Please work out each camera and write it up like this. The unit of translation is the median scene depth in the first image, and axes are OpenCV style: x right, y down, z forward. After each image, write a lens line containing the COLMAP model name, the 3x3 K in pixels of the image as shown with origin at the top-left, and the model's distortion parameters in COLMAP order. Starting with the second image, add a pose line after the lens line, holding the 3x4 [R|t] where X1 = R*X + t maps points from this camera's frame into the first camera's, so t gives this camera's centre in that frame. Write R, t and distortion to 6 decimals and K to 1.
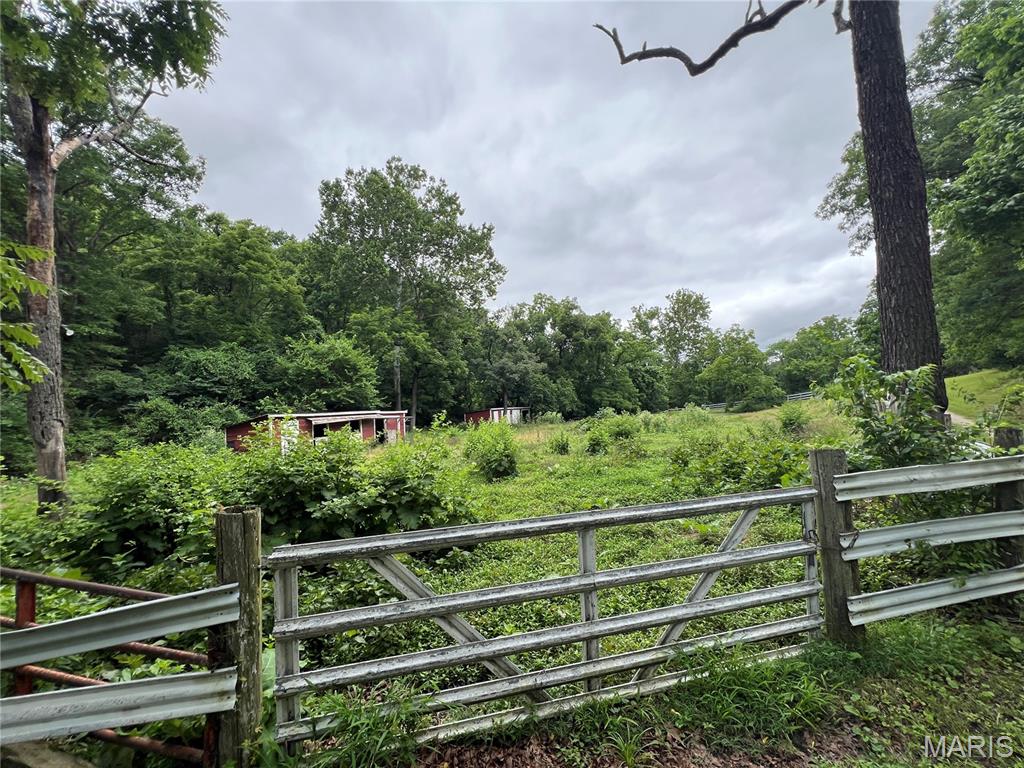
lens RADIAL K [[411.6, 0, 510.9], [0, 411.6, 383.9], [0, 0, 1]] dist [-0.001463, 0.000090]
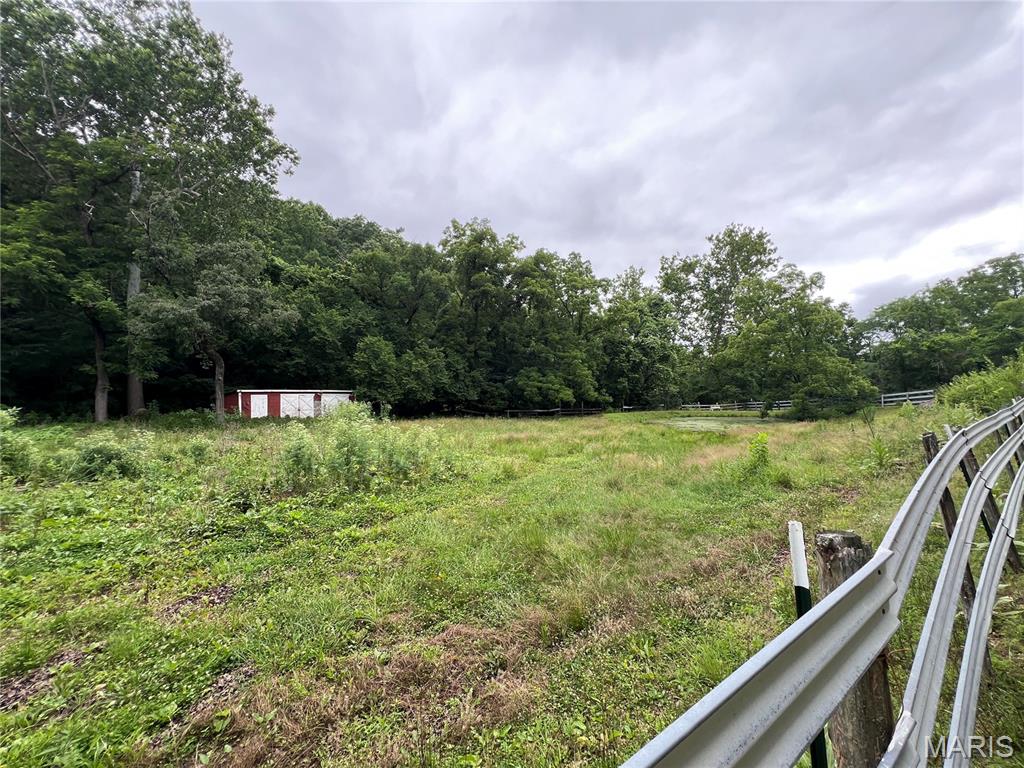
lens RADIAL K [[411.6, 0, 510.9], [0, 411.6, 383.9], [0, 0, 1]] dist [-0.001463, 0.000090]
pose [[0.971034, 0.048358, -0.233997, 0.291088], [-0.037439, 0.998002, 0.050887, 0.004346], [0.235991, -0.040652, 0.970905, 0.325702]]
